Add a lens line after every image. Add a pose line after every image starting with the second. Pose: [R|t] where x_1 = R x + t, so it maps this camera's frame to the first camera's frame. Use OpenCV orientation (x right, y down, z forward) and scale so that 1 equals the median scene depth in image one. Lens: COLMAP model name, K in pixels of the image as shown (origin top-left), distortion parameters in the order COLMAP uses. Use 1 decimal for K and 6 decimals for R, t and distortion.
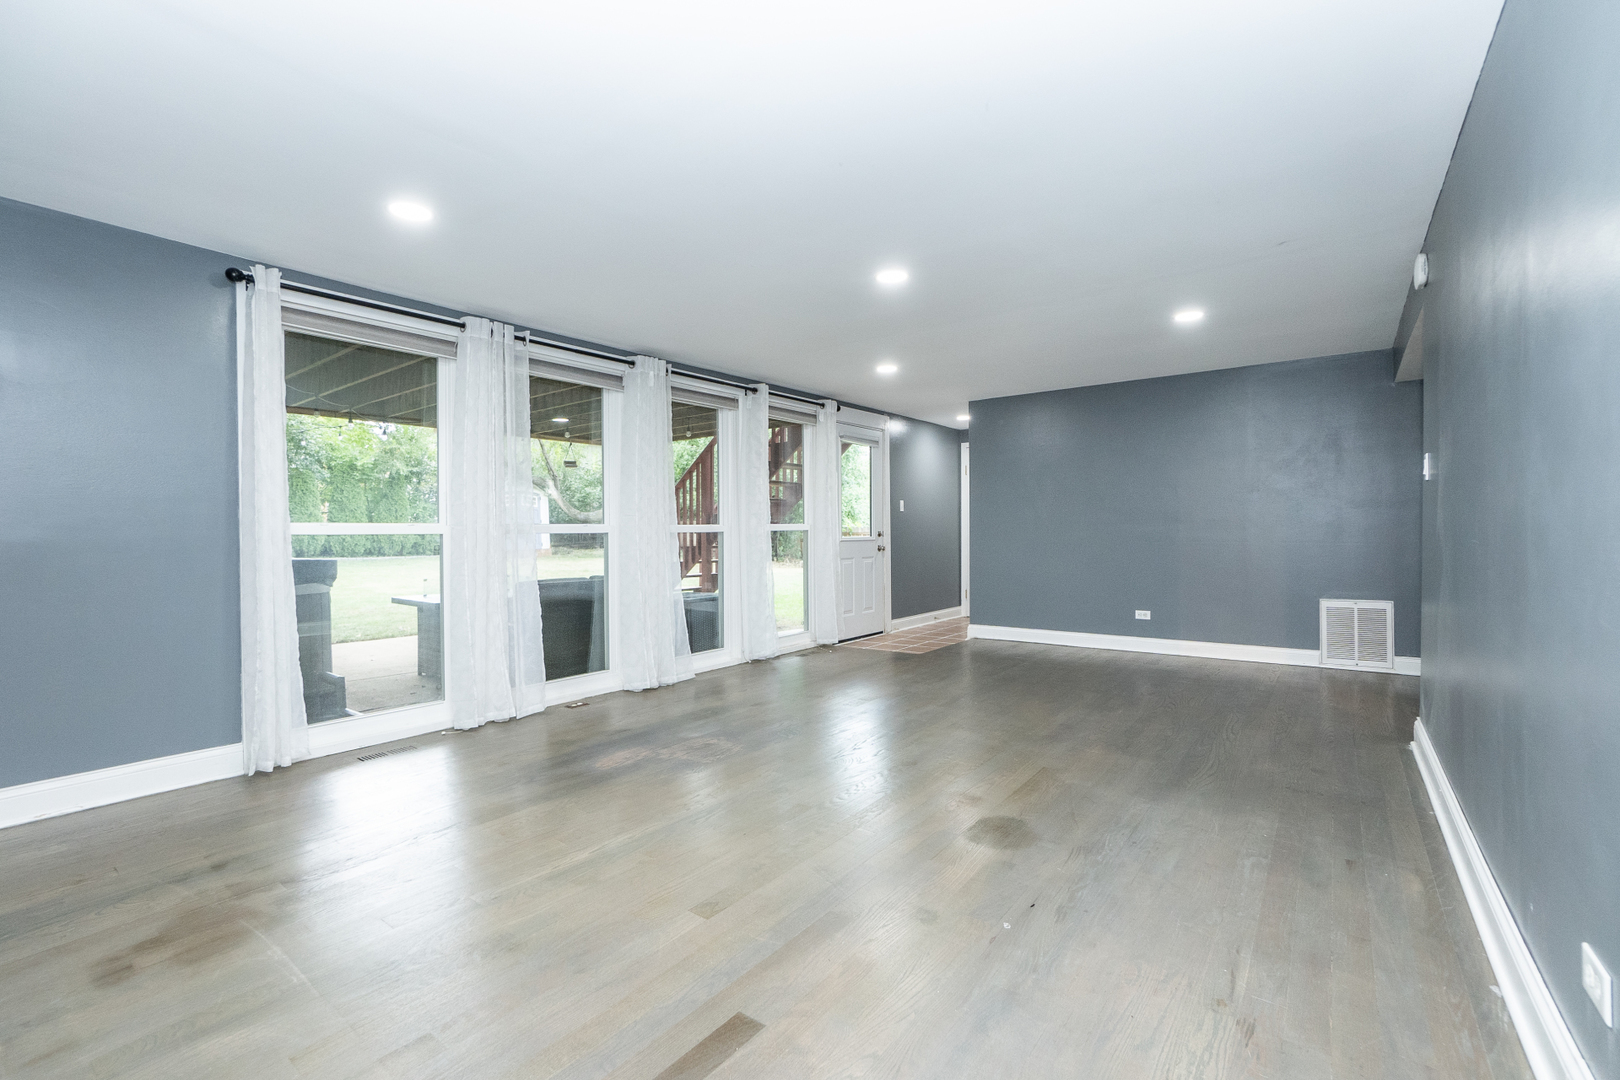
lens RADIAL K [[703.5, 0, 800.8], [0, 703.5, 540.8], [0, 0, 1]] dist [-0.033810, 0.004047]
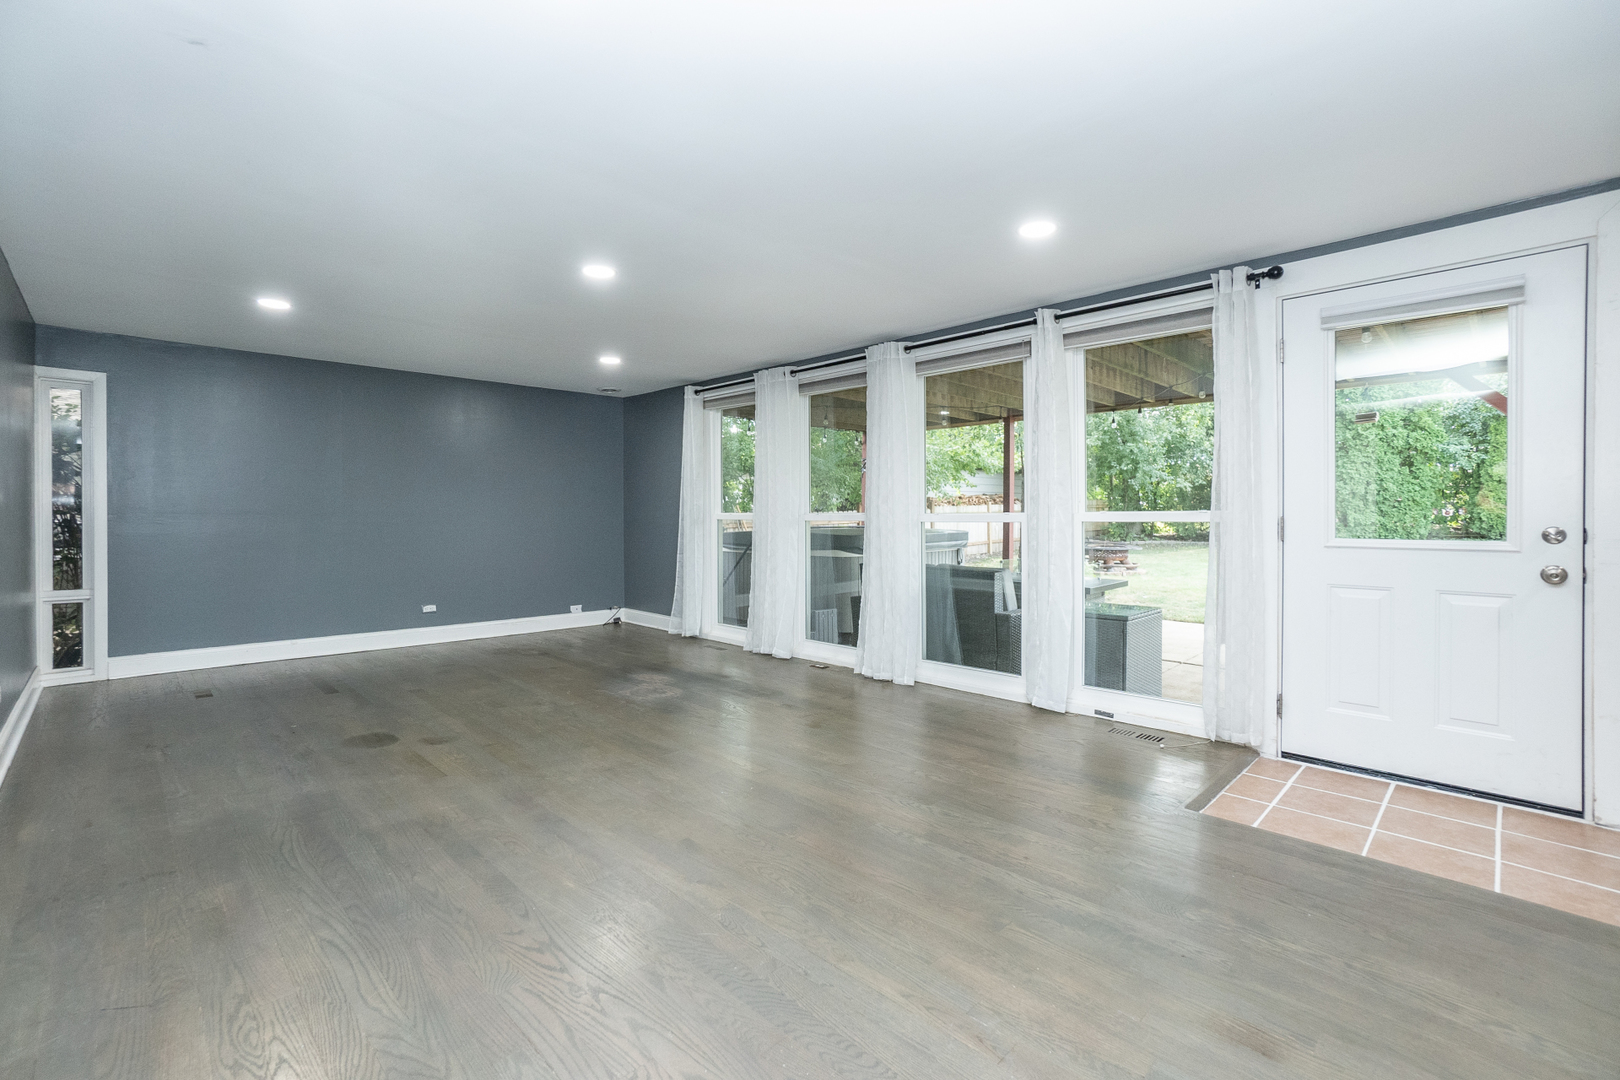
lens RADIAL K [[703.5, 0, 814.4], [0, 703.5, 515.3], [0, 0, 1]] dist [-0.033810, 0.004047]
pose [[-0.120892, 0.009219, -0.992623, 0.501201], [-0.010811, 0.999885, 0.010603, -0.019390], [0.992607, 0.012013, -0.120778, 0.659468]]
